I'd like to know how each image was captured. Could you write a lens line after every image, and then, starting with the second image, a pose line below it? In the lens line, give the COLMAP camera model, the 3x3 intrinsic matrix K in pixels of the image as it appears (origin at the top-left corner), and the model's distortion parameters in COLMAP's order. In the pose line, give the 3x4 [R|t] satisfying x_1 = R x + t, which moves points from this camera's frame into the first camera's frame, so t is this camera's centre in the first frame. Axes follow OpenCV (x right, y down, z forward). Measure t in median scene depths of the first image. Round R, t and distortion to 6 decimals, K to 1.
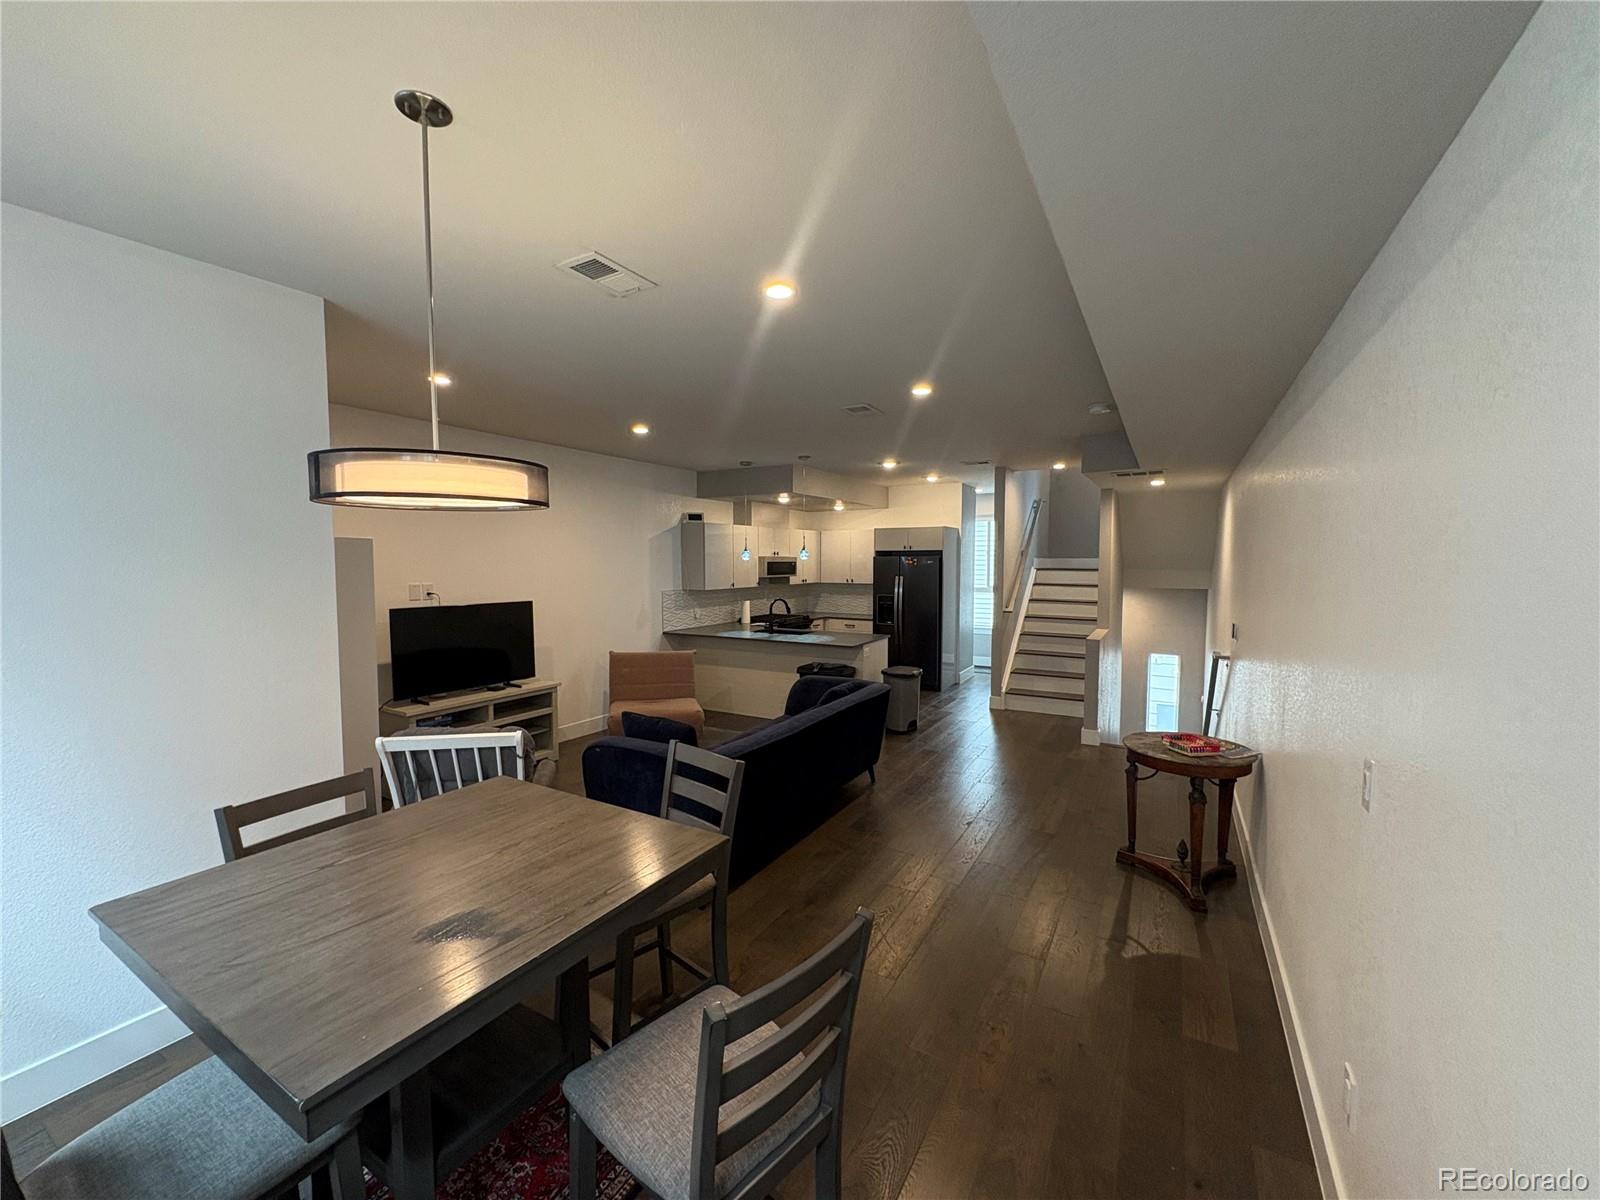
lens RADIAL K [[636.0, 0, 800.7], [0, 636.0, 599.0], [0, 0, 1]] dist [-0.001170, 0.000580]
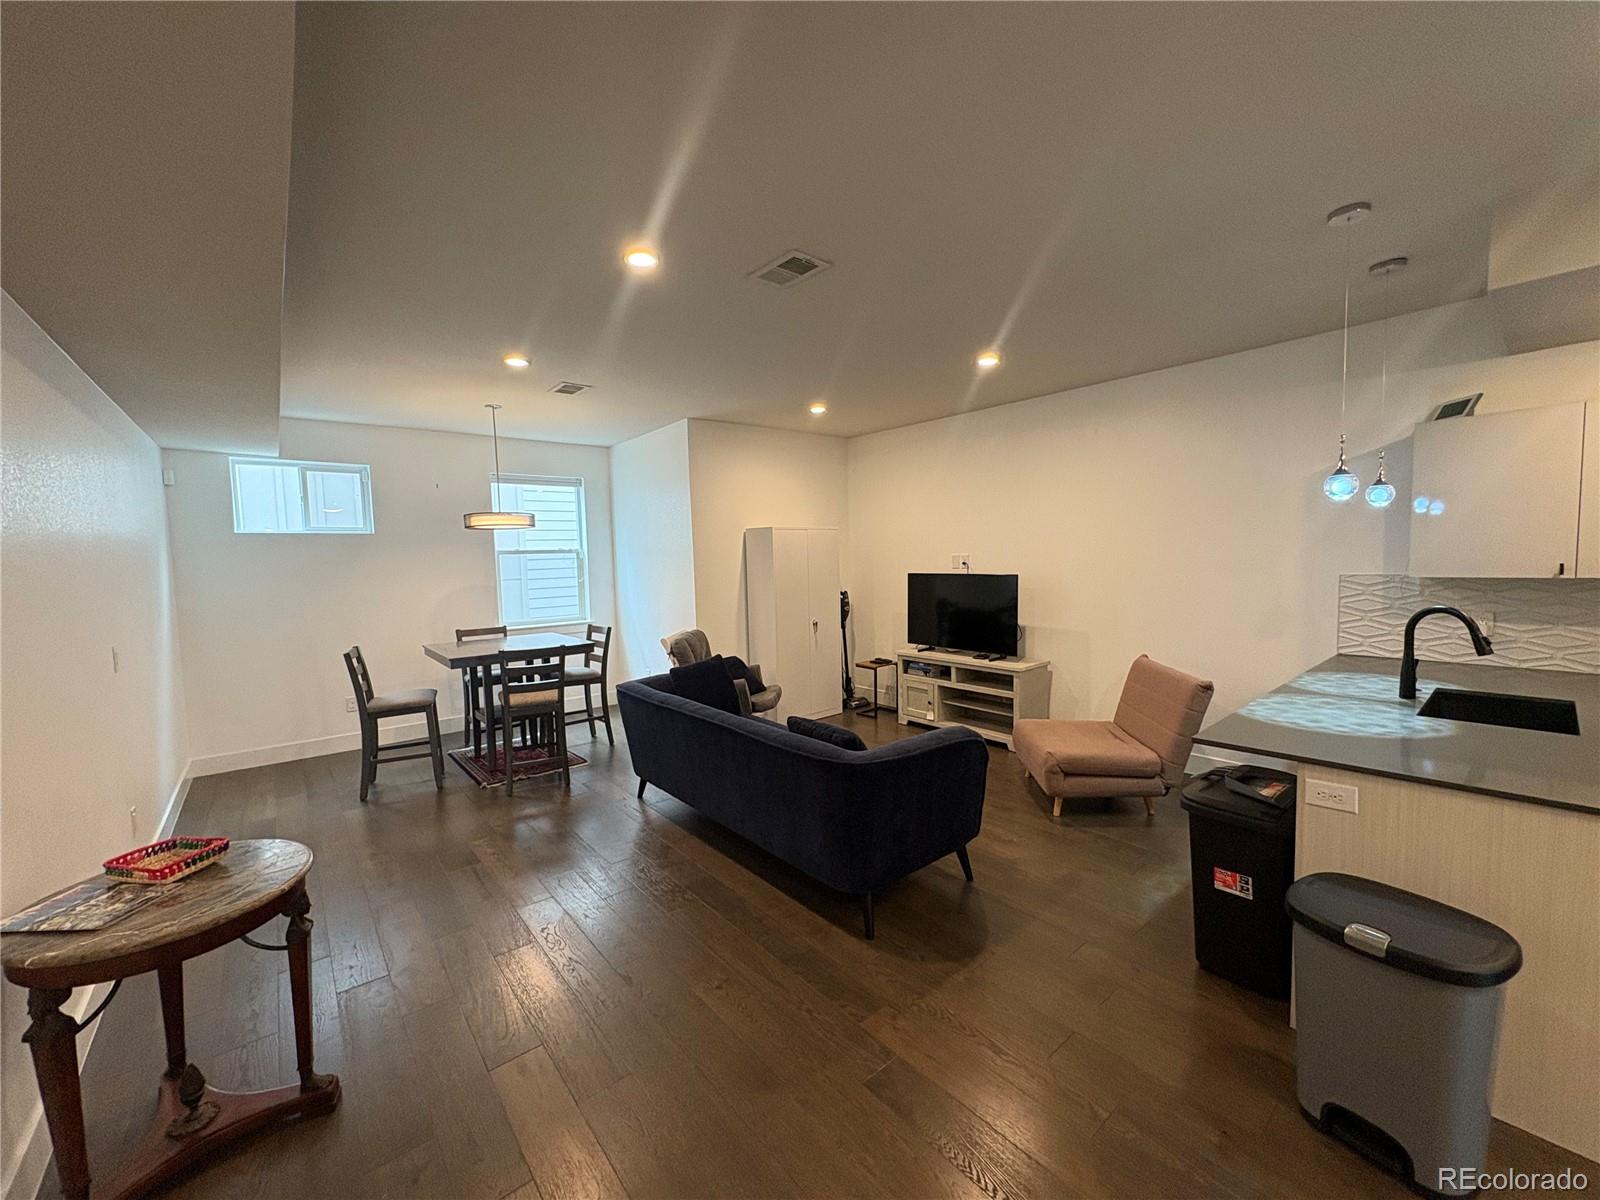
lens RADIAL K [[636.0, 0, 800.7], [0, 636.0, 599.0], [0, 0, 1]] dist [-0.001170, 0.000580]
pose [[-0.340595, 0.078266, -0.936947, 0.581393], [-0.027284, 0.995287, 0.093058, -0.040652], [0.939814, 0.057258, -0.336855, 1.060800]]
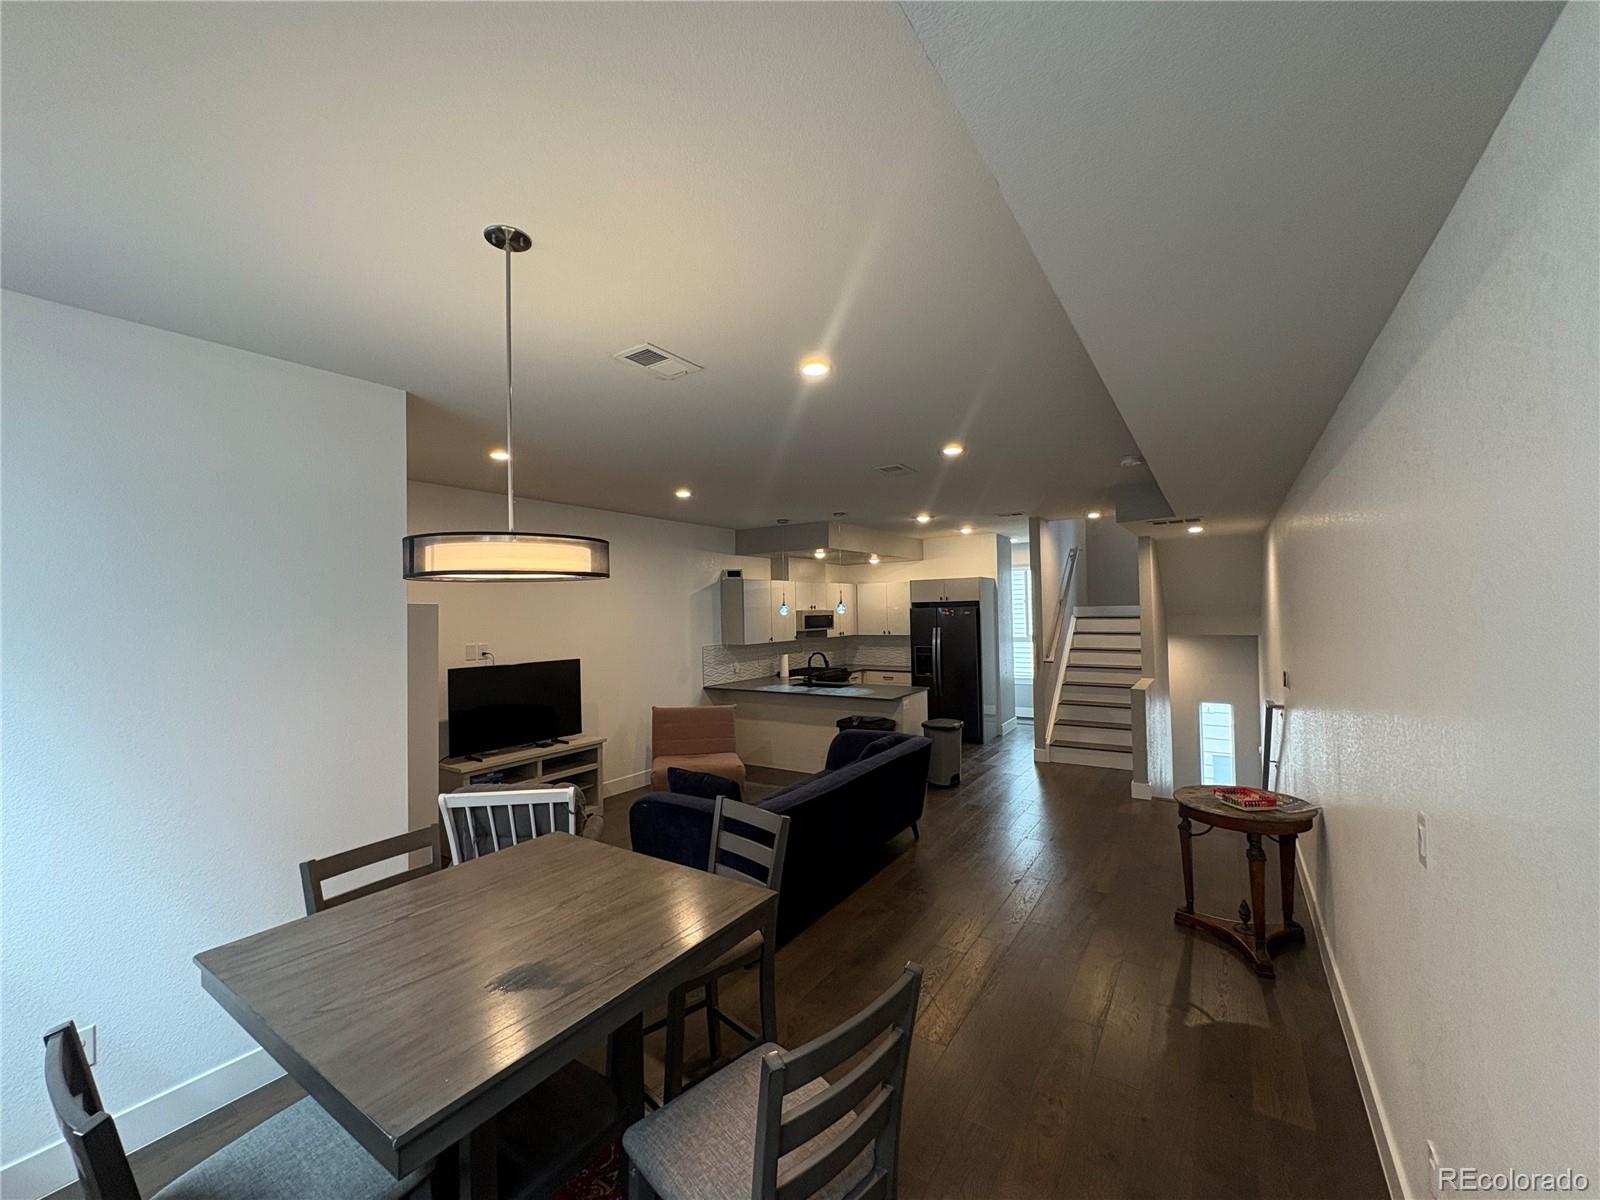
lens RADIAL K [[636.0, 0, 800.7], [0, 636.0, 599.0], [0, 0, 1]] dist [-0.001170, 0.000580]
pose [[0.998241, -0.020472, -0.055635, -0.003092], [0.015931, 0.996598, -0.080866, -0.004801], [0.057101, 0.079837, 0.995171, -0.020000]]
